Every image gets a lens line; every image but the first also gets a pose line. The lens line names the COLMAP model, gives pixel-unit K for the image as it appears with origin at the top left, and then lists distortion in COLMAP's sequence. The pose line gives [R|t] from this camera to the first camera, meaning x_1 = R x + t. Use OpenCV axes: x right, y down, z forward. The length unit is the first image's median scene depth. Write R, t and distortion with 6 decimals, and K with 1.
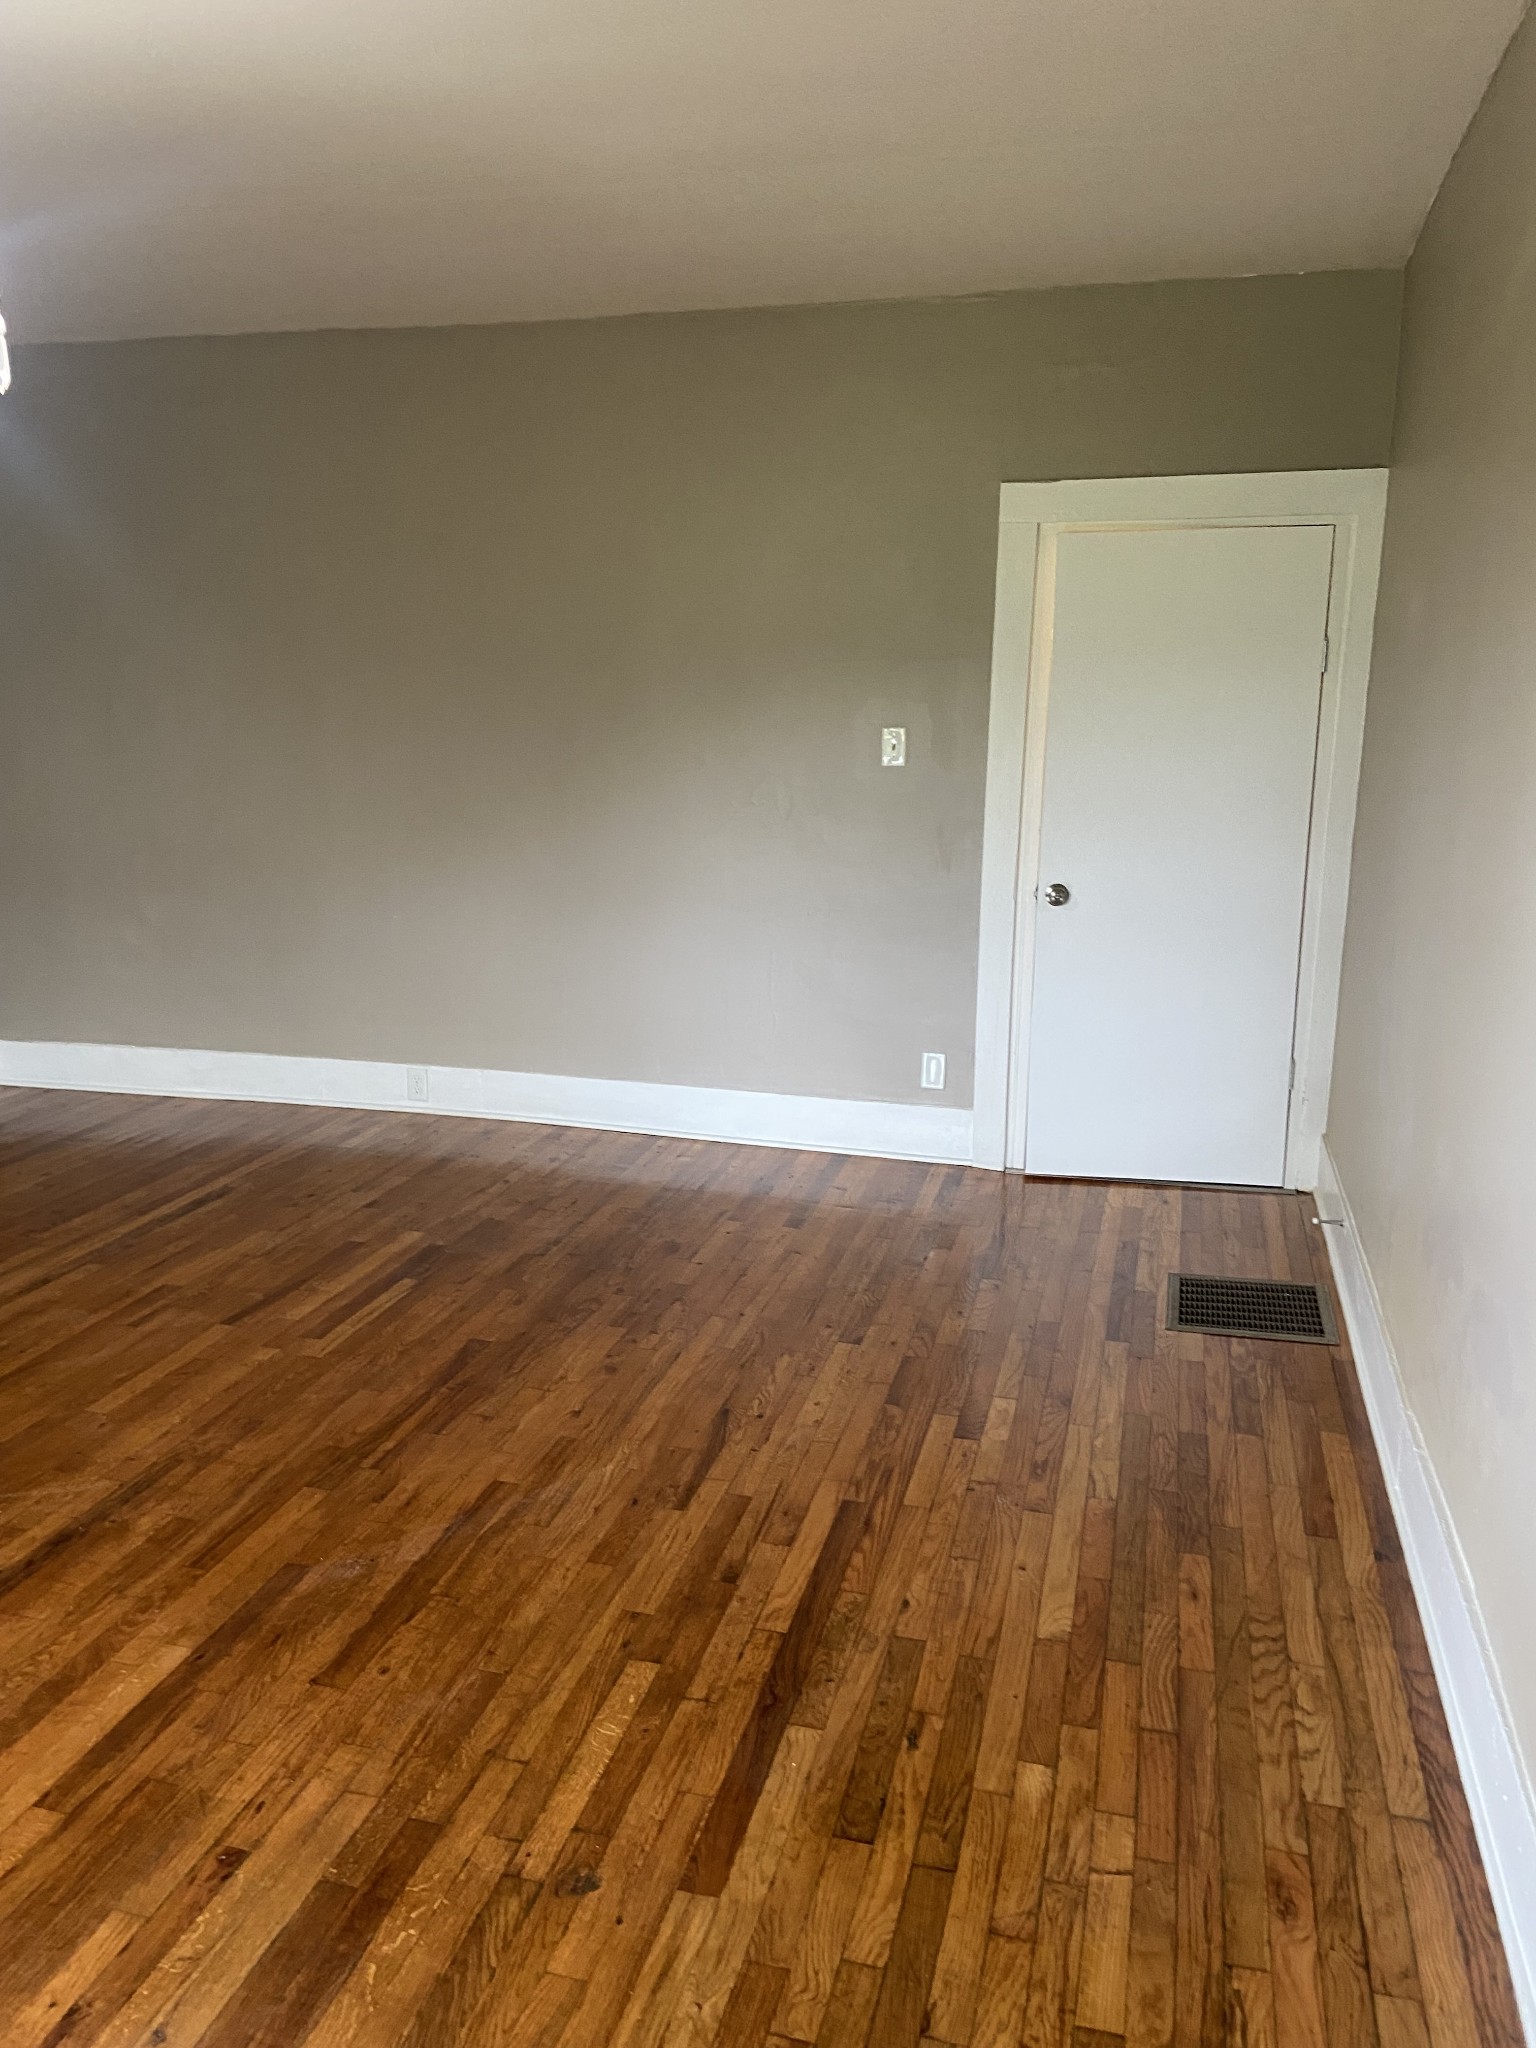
lens RADIAL K [[1541.0, 0, 764.2], [0, 1541.0, 1027.7], [0, 0, 1]] dist [0.122144, -0.150153]
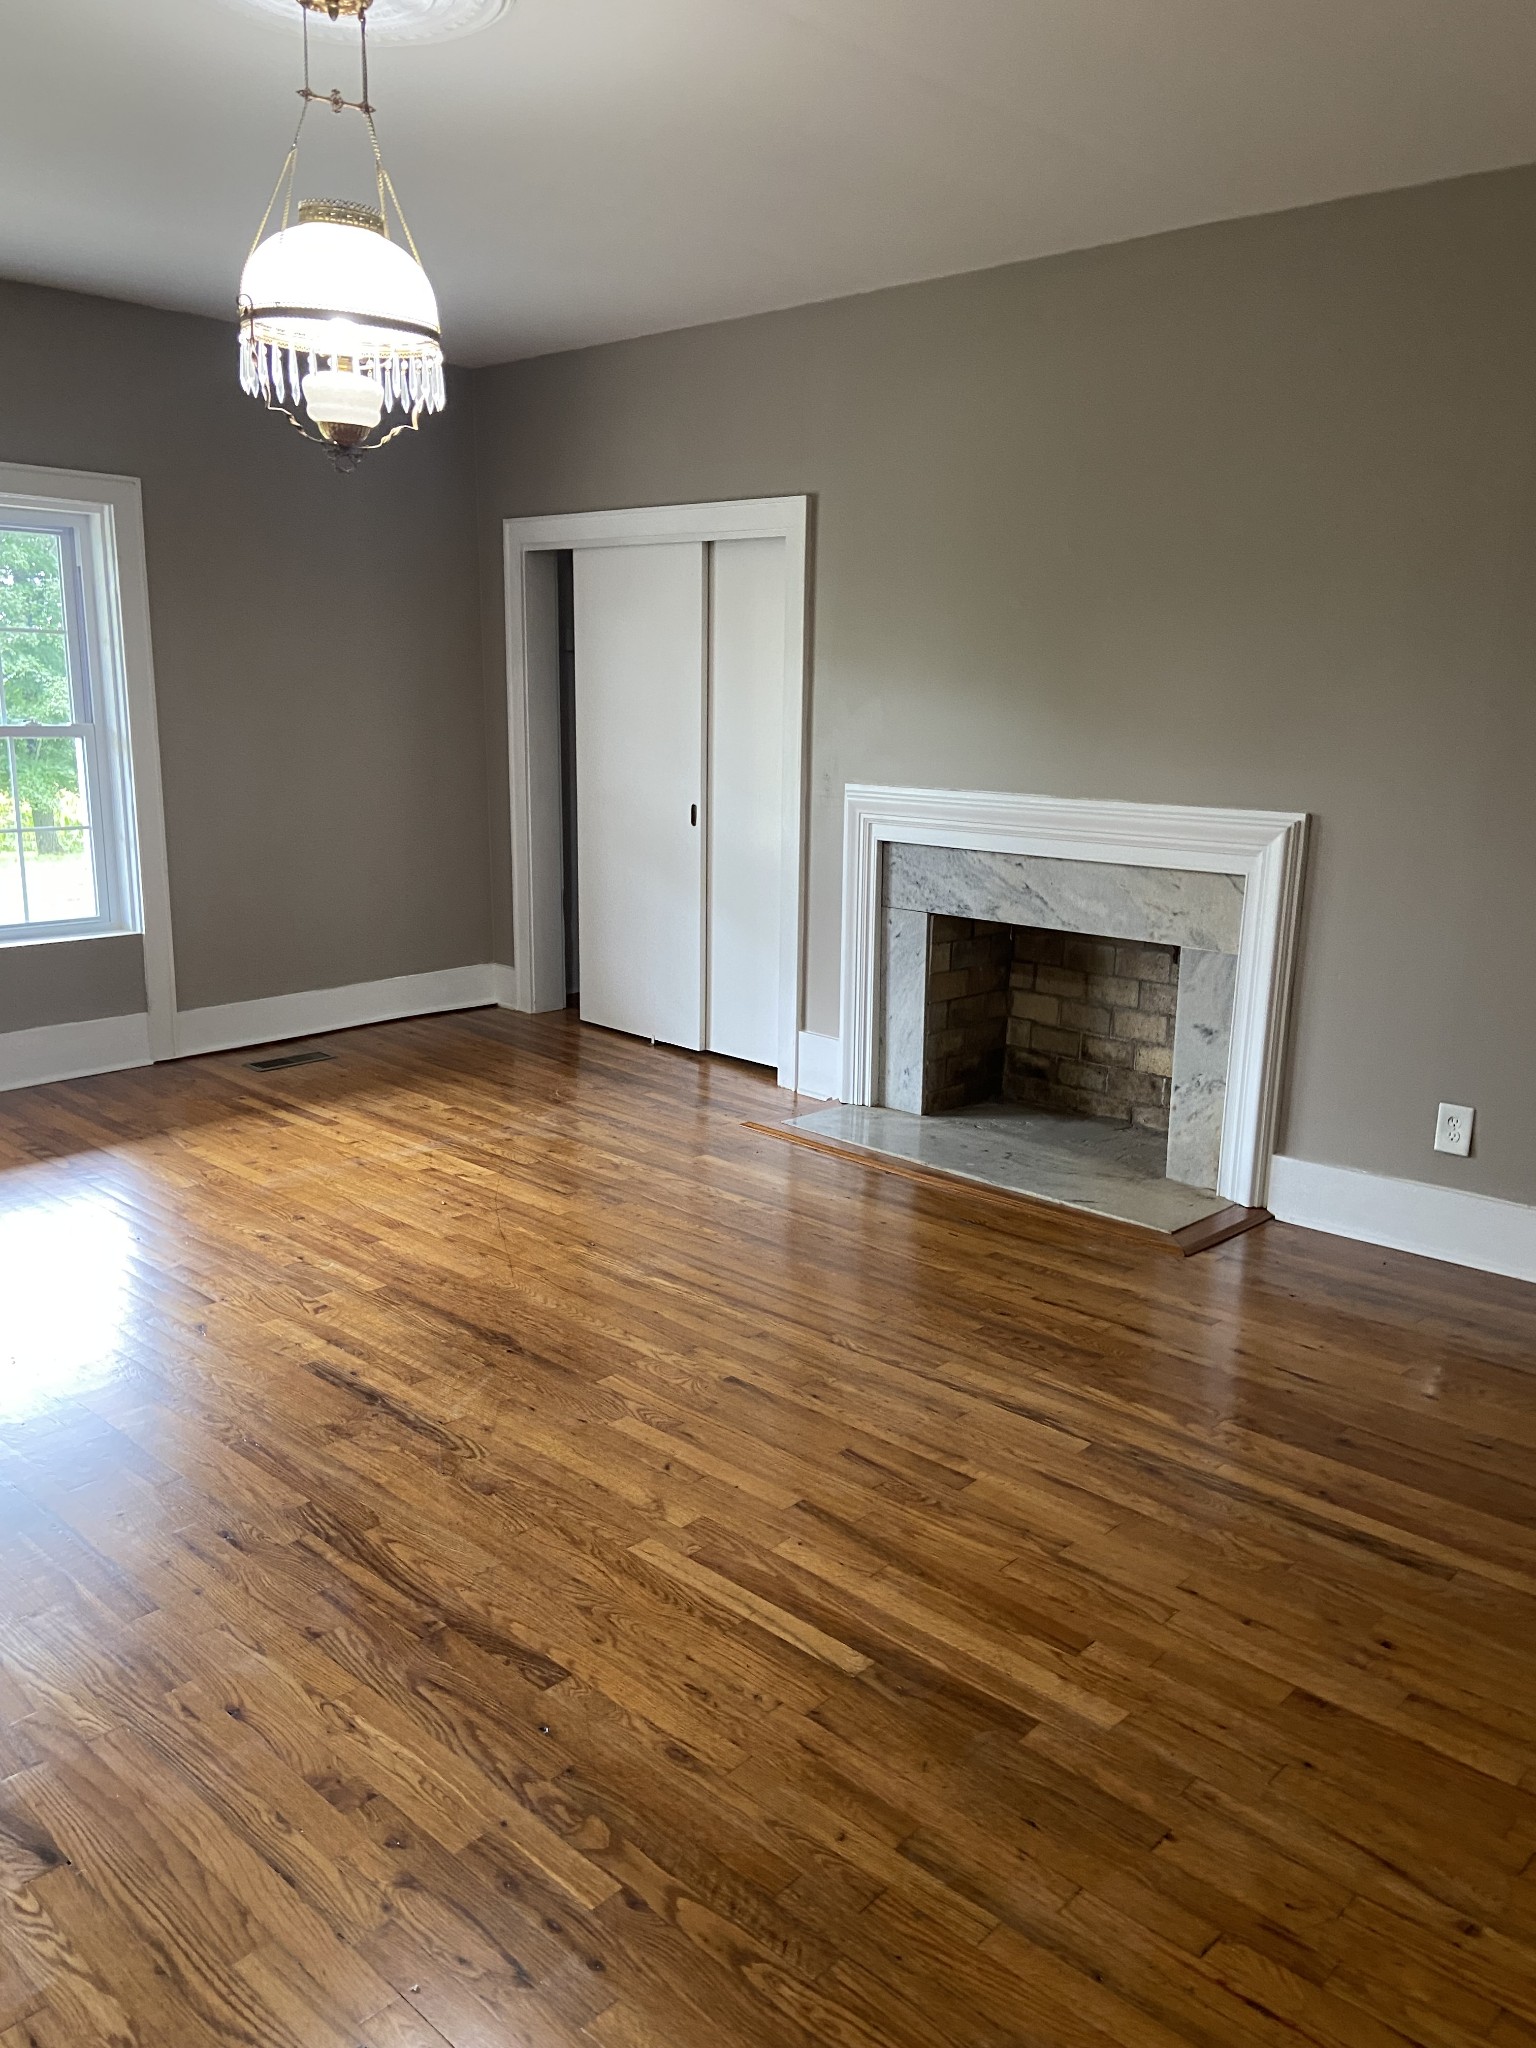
lens RADIAL K [[1541.0, 0, 764.2], [0, 1541.0, 1027.7], [0, 0, 1]] dist [0.122144, -0.150153]
pose [[-0.475317, 0.160916, -0.864974, 0.343580], [-0.200149, 0.937578, 0.284408, -0.293740], [0.856746, 0.308308, -0.413440, 1.539788]]
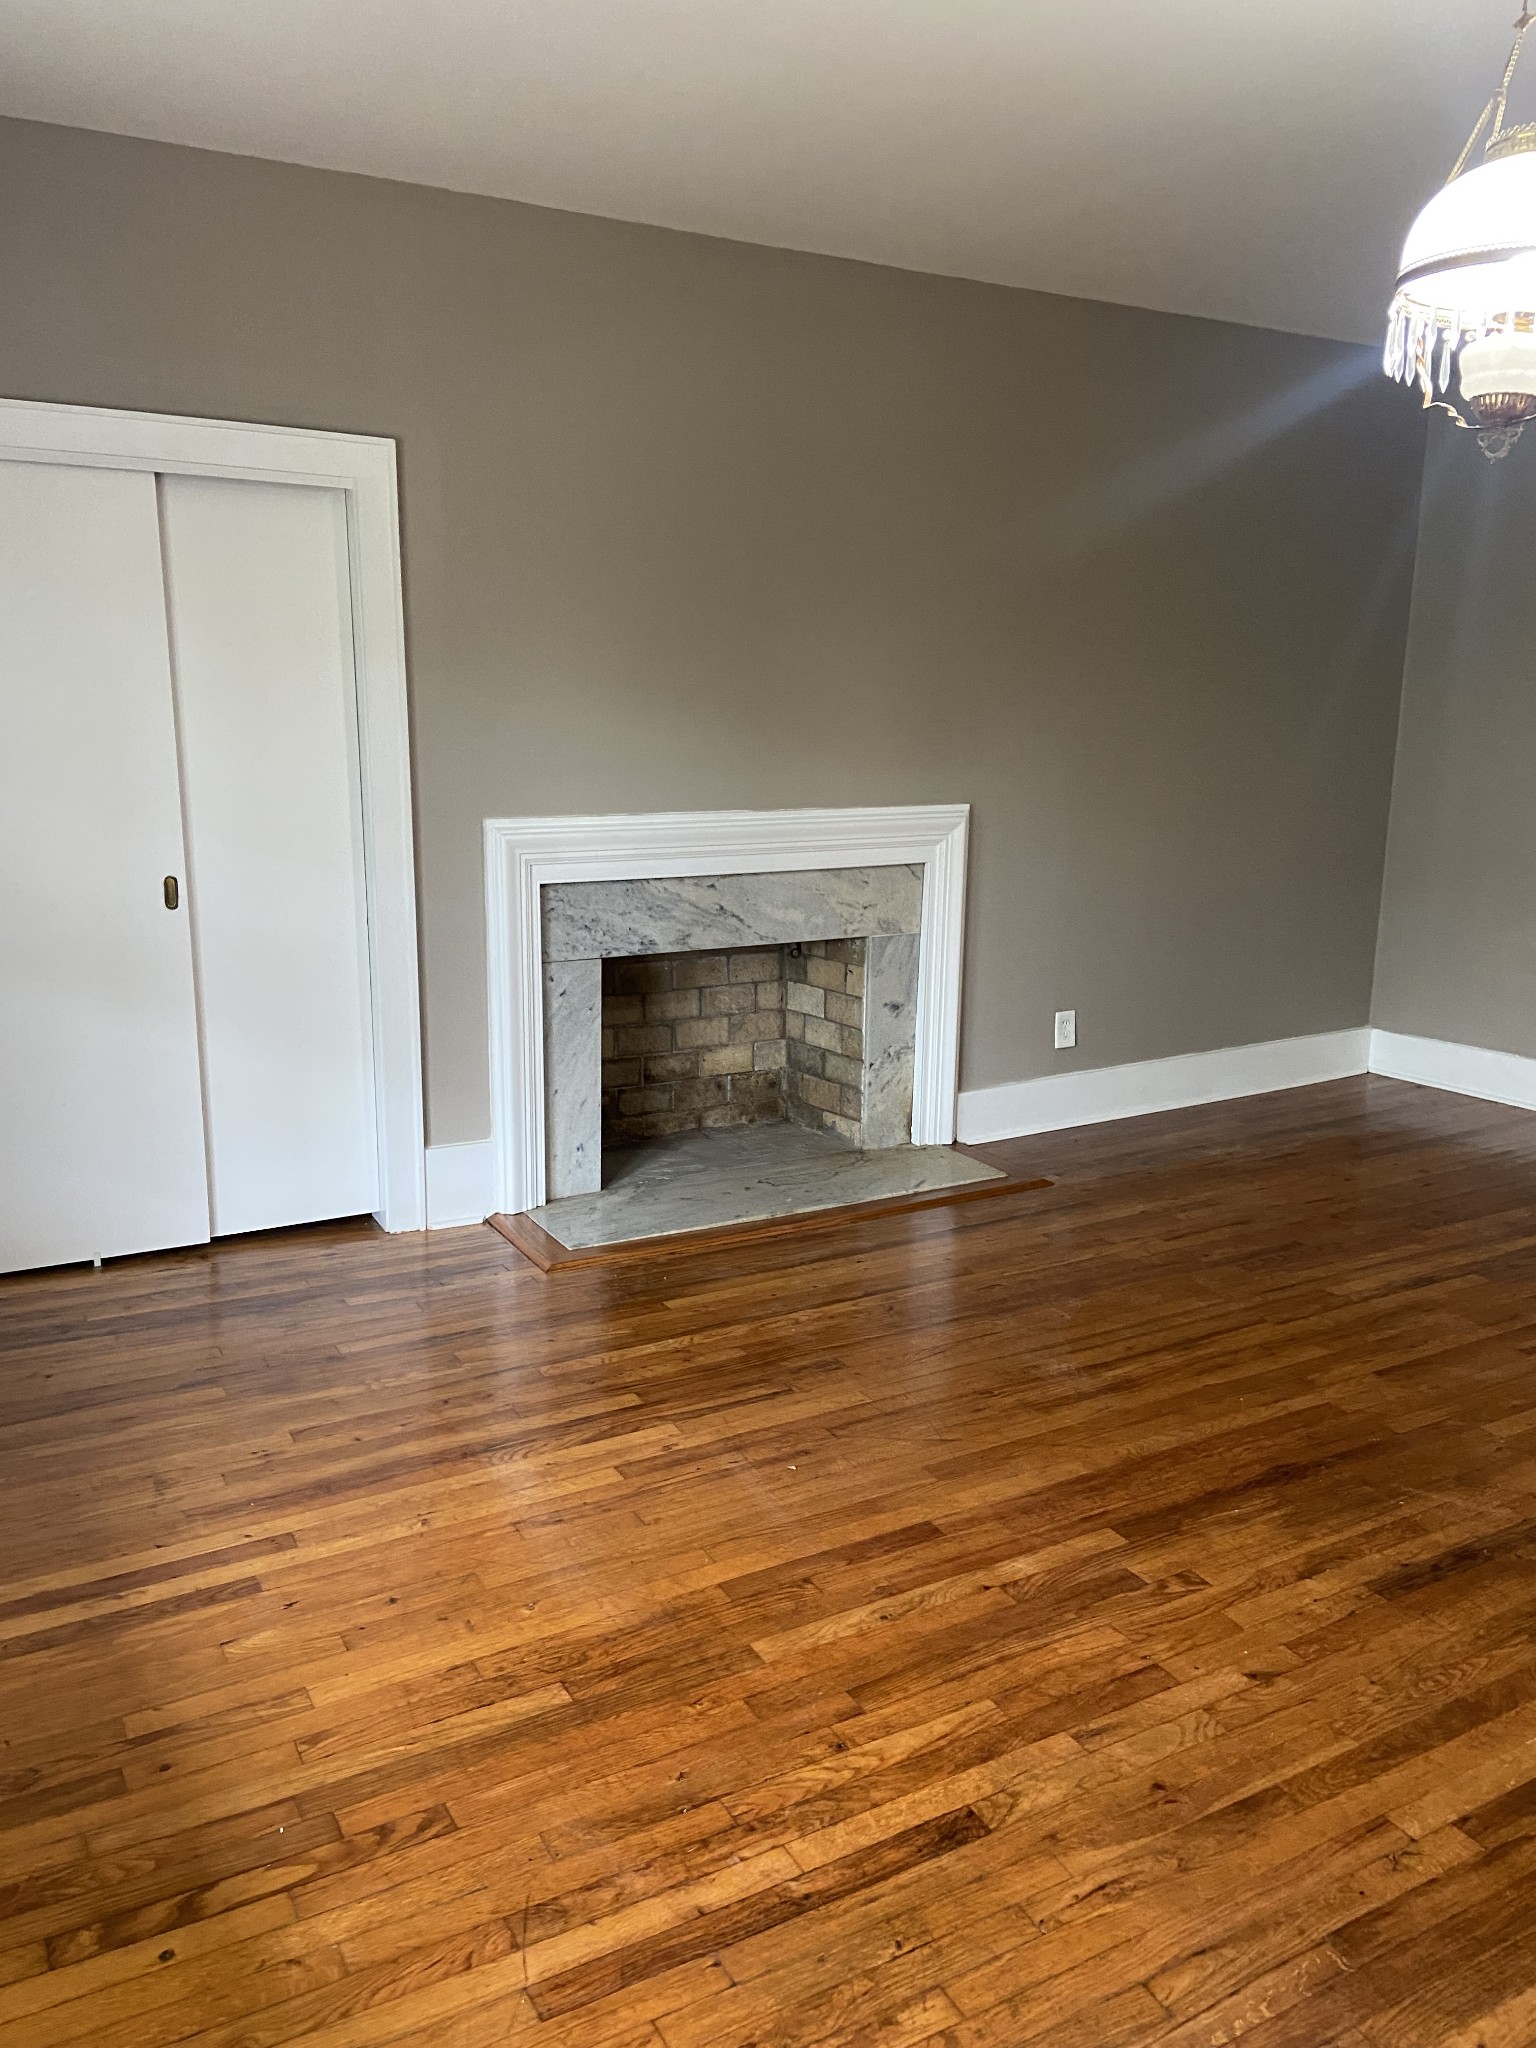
lens RADIAL K [[1541.0, 0, 764.2], [0, 1541.0, 1027.7], [0, 0, 1]] dist [0.122144, -0.150153]
pose [[0.698007, 0.137915, -0.702685, -0.099129], [-0.136006, 0.988950, 0.058999, 0.001181], [0.703057, 0.054388, 0.709051, -0.019903]]
